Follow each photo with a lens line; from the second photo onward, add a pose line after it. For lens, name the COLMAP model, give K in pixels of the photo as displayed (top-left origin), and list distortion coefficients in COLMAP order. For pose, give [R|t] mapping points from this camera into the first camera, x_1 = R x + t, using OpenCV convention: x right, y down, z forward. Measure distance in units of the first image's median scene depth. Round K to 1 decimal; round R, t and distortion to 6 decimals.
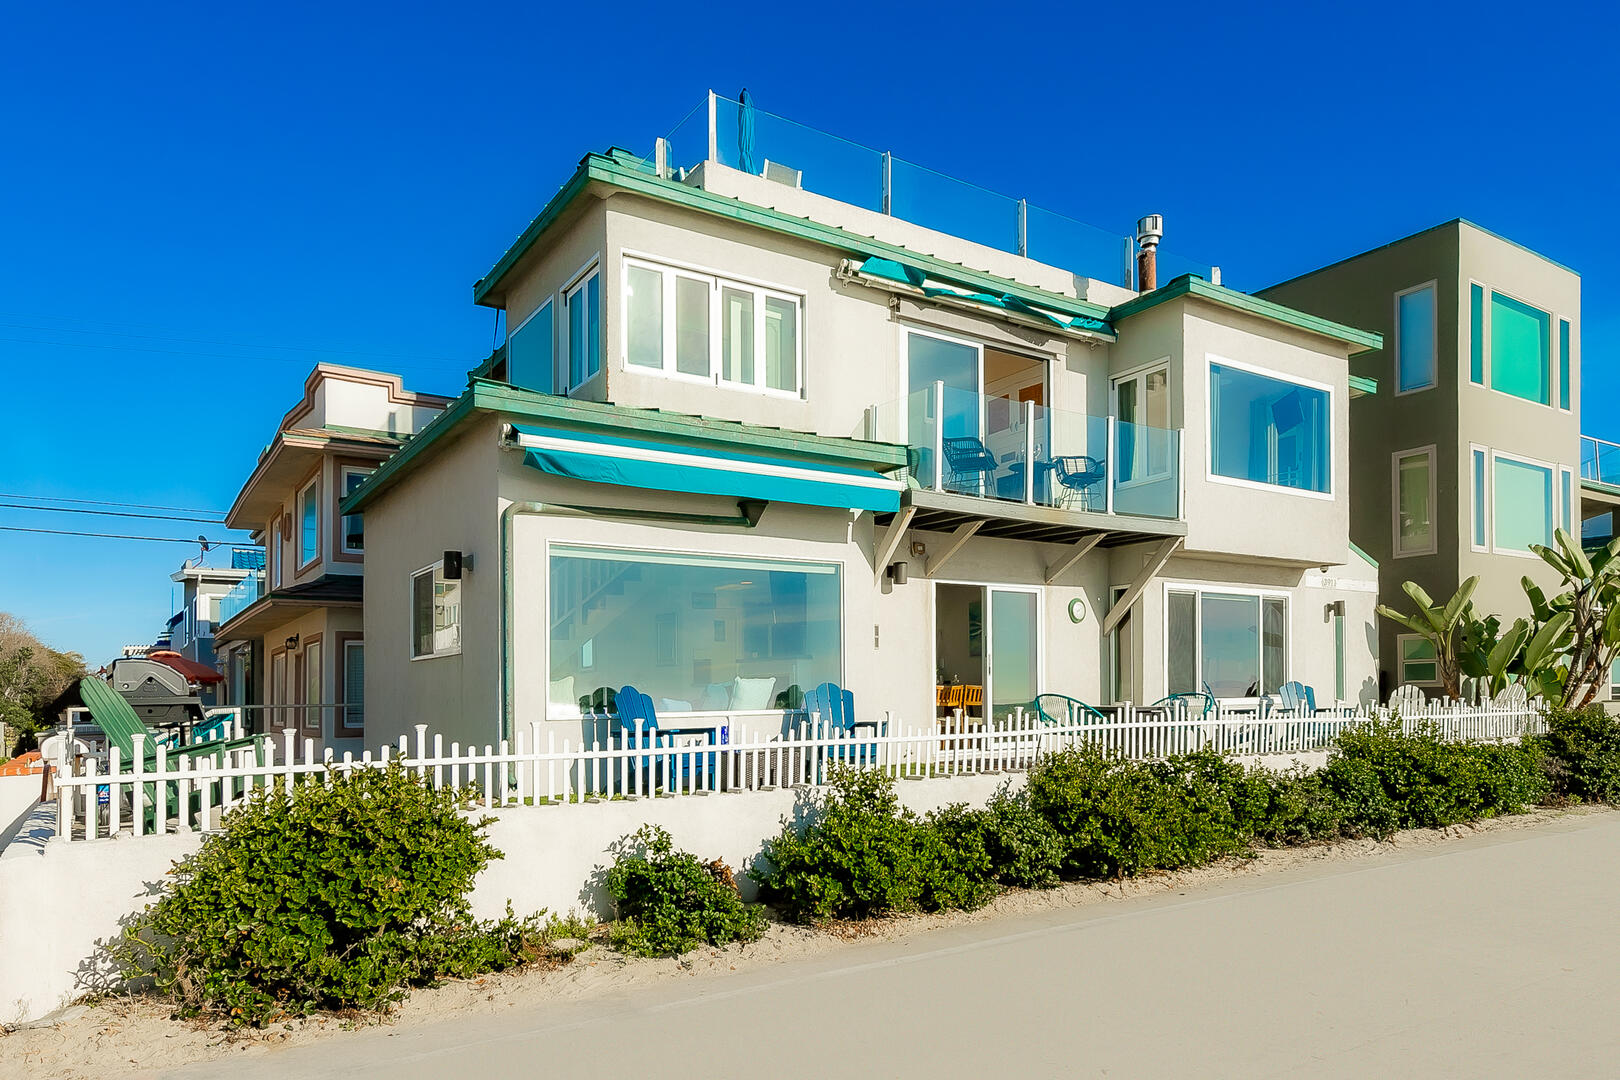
lens RADIAL K [[893.7, 0, 810.0], [0, 893.7, 540.0], [0, 0, 1]] dist [0.017336, 0.000508]
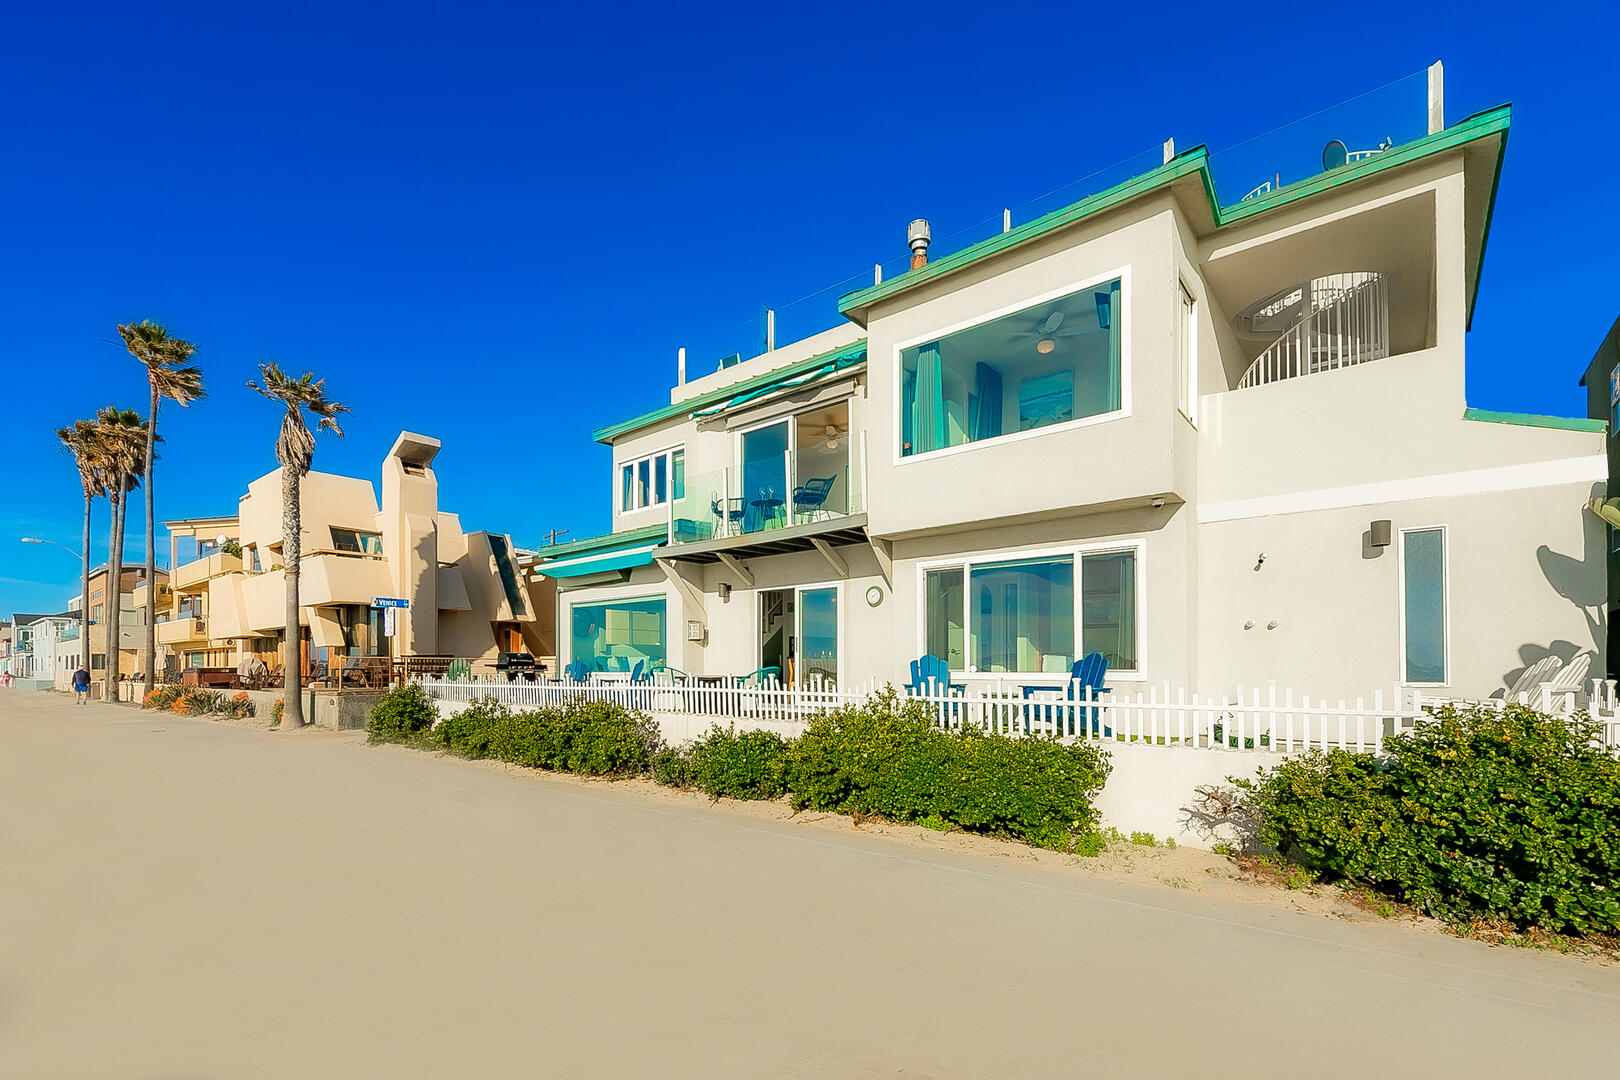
lens RADIAL K [[626.8, 0, 813.6], [0, 626.8, 553.4], [0, 0, 1]] dist [0.001513, 0.000064]
pose [[0.408396, -0.144294, -0.901328, 1.117643], [0.154291, 0.984131, -0.087640, 0.089771], [0.899670, -0.103275, 0.424178, 0.627011]]
